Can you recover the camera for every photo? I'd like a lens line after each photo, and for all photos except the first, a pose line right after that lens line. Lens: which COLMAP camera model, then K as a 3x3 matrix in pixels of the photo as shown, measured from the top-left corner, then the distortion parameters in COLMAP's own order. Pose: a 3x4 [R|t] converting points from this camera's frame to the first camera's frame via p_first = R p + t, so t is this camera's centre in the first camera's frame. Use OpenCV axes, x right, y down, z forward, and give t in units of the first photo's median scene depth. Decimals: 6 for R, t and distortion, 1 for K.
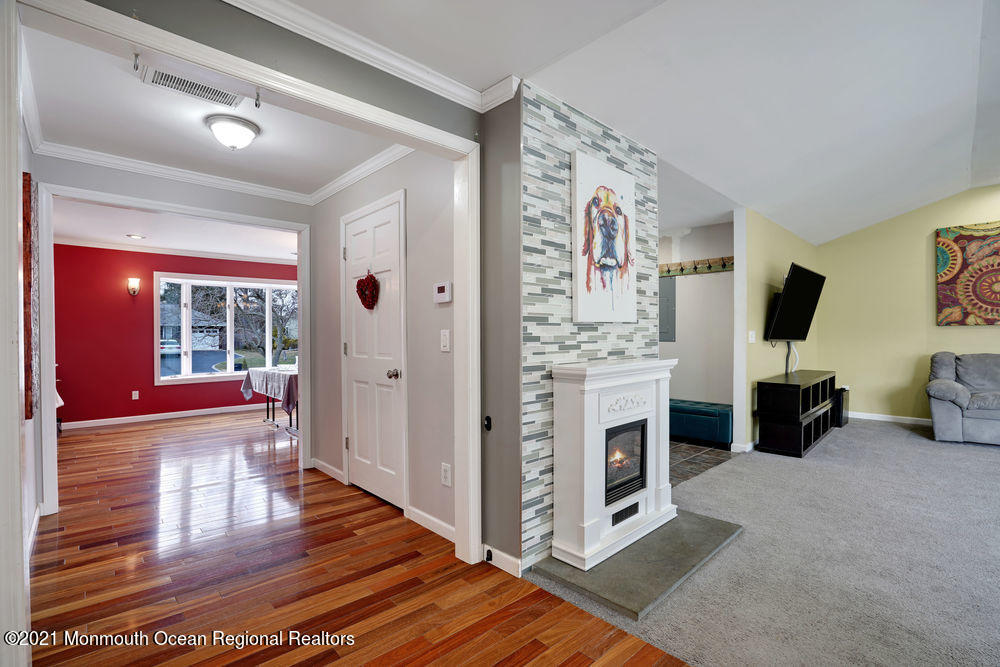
lens RADIAL K [[466.5, 0, 500.1], [0, 466.5, 337.2], [0, 0, 1]] dist [-0.059536, 0.021192]
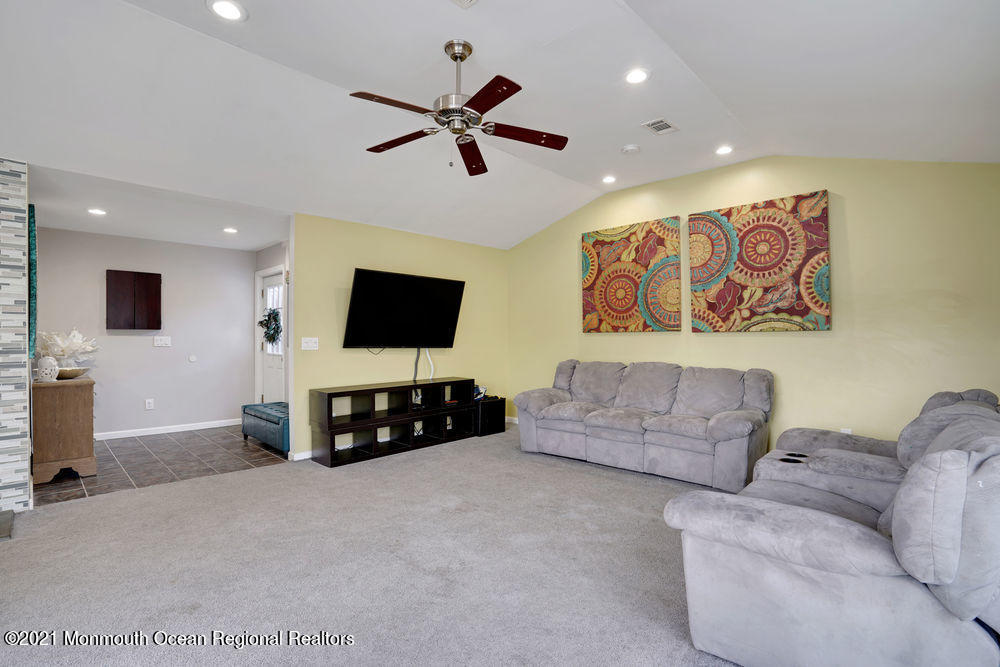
lens RADIAL K [[473.5, 0, 501.3], [0, 473.5, 336.3], [0, 0, 1]] dist [-0.059122, 0.022318]
pose [[0.999008, 0.004421, 0.044312, 0.804687], [-0.004164, 0.999974, -0.005894, -0.011082], [-0.044337, 0.005704, 0.999000, -0.021897]]
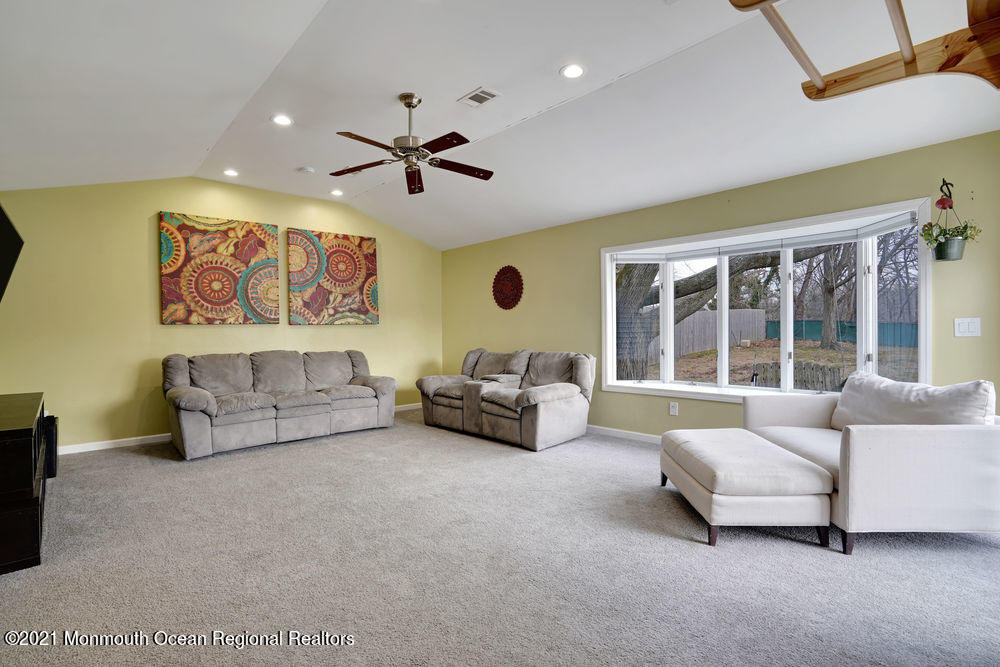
lens RADIAL K [[466.5, 0, 500.1], [0, 466.5, 337.2], [0, 0, 1]] dist [-0.059536, 0.021192]
pose [[0.008016, -0.010180, 0.999916, 0.119392], [0.015987, 0.999822, 0.010051, 0.000790], [-0.999840, 0.015905, 0.008178, 0.372255]]
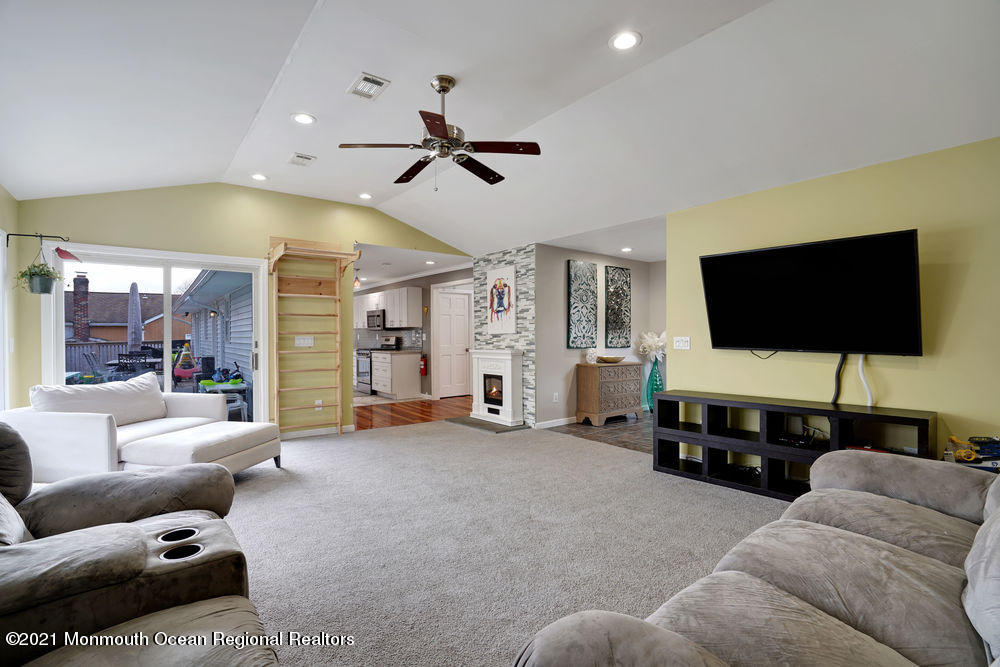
lens RADIAL K [[466.5, 0, 500.1], [0, 466.5, 337.2], [0, 0, 1]] dist [-0.059536, 0.021192]
pose [[-0.095676, 0.007719, -0.995383, 1.355714], [-0.001851, 0.999967, 0.007932, -0.017210], [0.995411, 0.002601, -0.095658, 0.627736]]
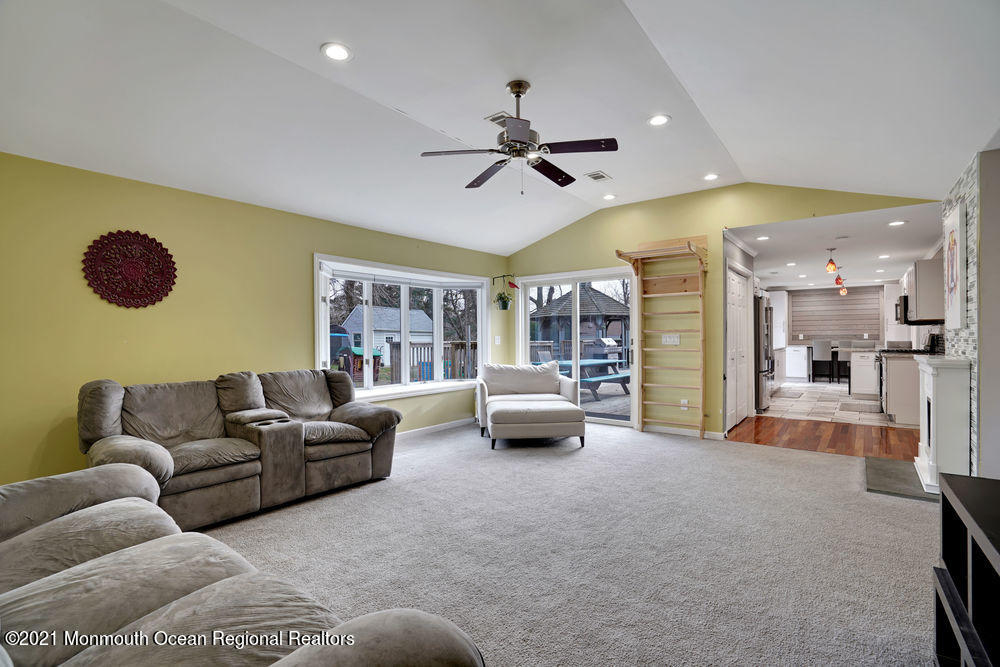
lens RADIAL K [[466.5, 0, 500.1], [0, 466.5, 337.2], [0, 0, 1]] dist [-0.059536, 0.021192]
pose [[-0.990907, 0.010440, -0.134143, 0.882910], [0.009343, 0.999918, 0.008811, -0.016667], [0.134224, 0.007477, -0.990923, 1.091997]]
